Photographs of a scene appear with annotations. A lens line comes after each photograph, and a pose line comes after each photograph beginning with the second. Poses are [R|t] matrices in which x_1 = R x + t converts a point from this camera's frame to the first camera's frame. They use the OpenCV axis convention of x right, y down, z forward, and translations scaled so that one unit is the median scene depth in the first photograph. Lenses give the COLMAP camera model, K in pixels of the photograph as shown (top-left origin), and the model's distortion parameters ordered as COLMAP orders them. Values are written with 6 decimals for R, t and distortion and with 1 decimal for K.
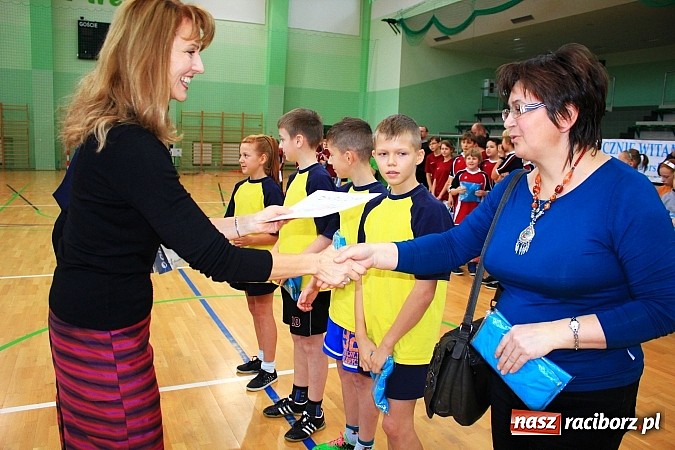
lens RADIAL K [[566.3, 0, 337.5], [0, 566.3, 225.0], [0, 0, 1]] dist [-0.163527, 0.152806]
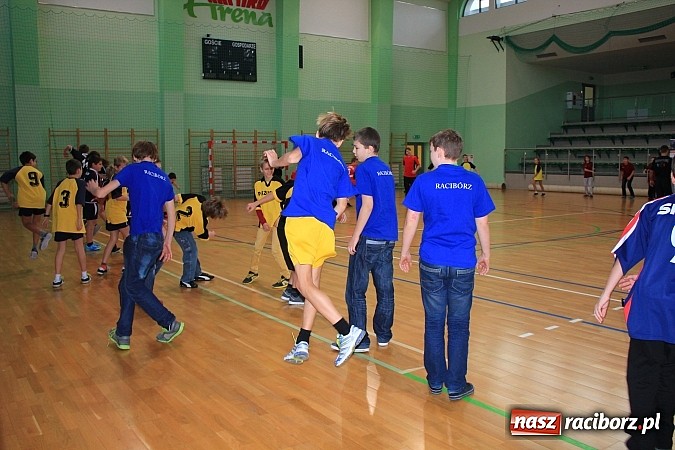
lens RADIAL K [[627.6, 0, 337.5], [0, 627.6, 225.0], [0, 0, 1]] dist [-0.133149, 0.125009]
pose [[0.984033, -0.062140, 0.166784, -0.411303], [0.068731, 0.997054, -0.034037, -0.006738], [-0.164177, 0.044957, 0.985406, -0.054116]]
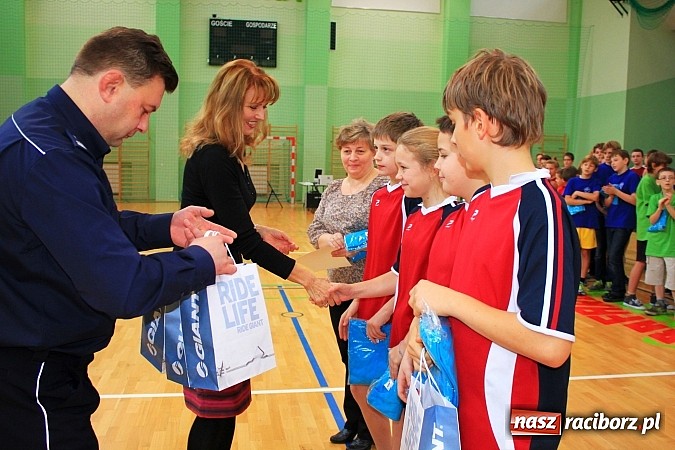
lens RADIAL K [[646.1, 0, 337.5], [0, 646.1, 225.0], [0, 0, 1]] dist [-0.118039, 0.100503]
pose [[0.961875, 0.012666, -0.273196, -0.024396], [-0.026799, 0.998485, -0.048062, -0.023652], [0.272173, 0.053551, 0.960757, 0.136747]]
